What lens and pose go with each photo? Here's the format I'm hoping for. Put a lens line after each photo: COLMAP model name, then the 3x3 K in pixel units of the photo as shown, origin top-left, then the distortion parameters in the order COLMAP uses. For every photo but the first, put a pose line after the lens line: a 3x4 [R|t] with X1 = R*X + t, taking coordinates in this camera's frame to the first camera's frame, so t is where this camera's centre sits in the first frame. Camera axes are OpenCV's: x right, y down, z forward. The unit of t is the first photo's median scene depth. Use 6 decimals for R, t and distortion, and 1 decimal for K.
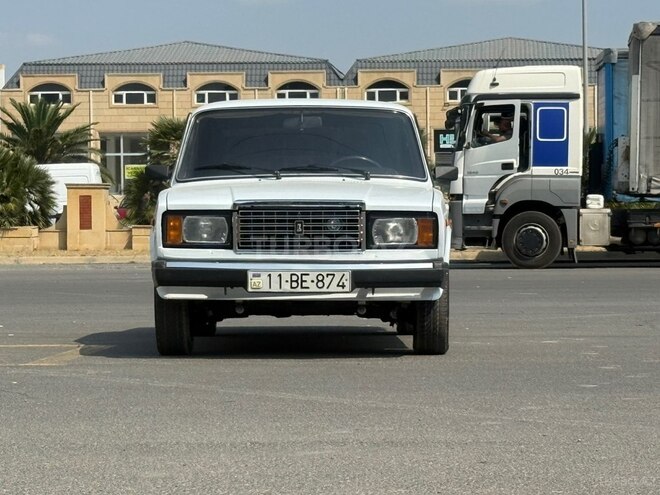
lens RADIAL K [[2296.2, 0, 330.0], [0, 2296.2, 247.5], [0, 0, 1]] dist [0.084516, 0.222355]
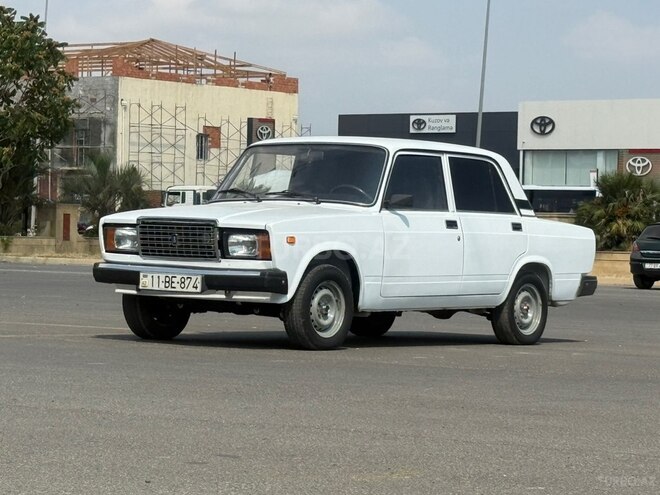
lens RADIAL K [[2296.2, 0, 330.0], [0, 2296.2, 247.5], [0, 0, 1]] dist [0.084516, 0.222355]
pose [[0.794662, 0.030847, -0.606268, 0.809216], [-0.042271, 0.999096, -0.004572, -0.002098], [0.605579, 0.029261, 0.795247, 0.058653]]
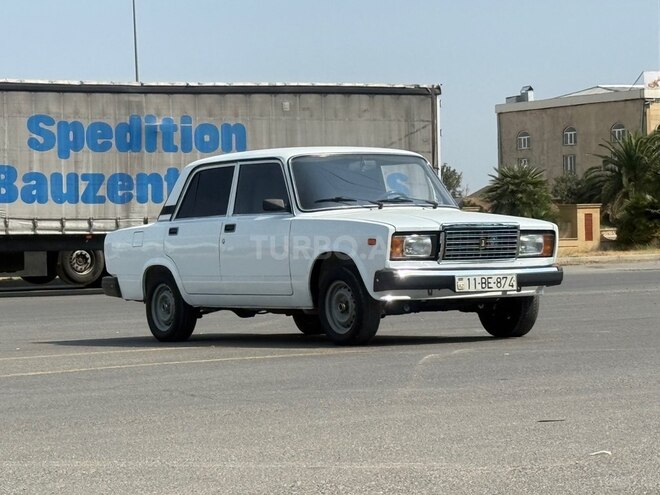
lens RADIAL K [[2296.2, 0, 330.0], [0, 2296.2, 247.5], [0, 0, 1]] dist [0.084516, 0.222355]
pose [[0.825223, -0.019033, 0.564487, -0.841945], [0.030865, 0.999458, -0.011422, 0.006426], [-0.563963, 0.026849, 0.825363, -0.055372]]
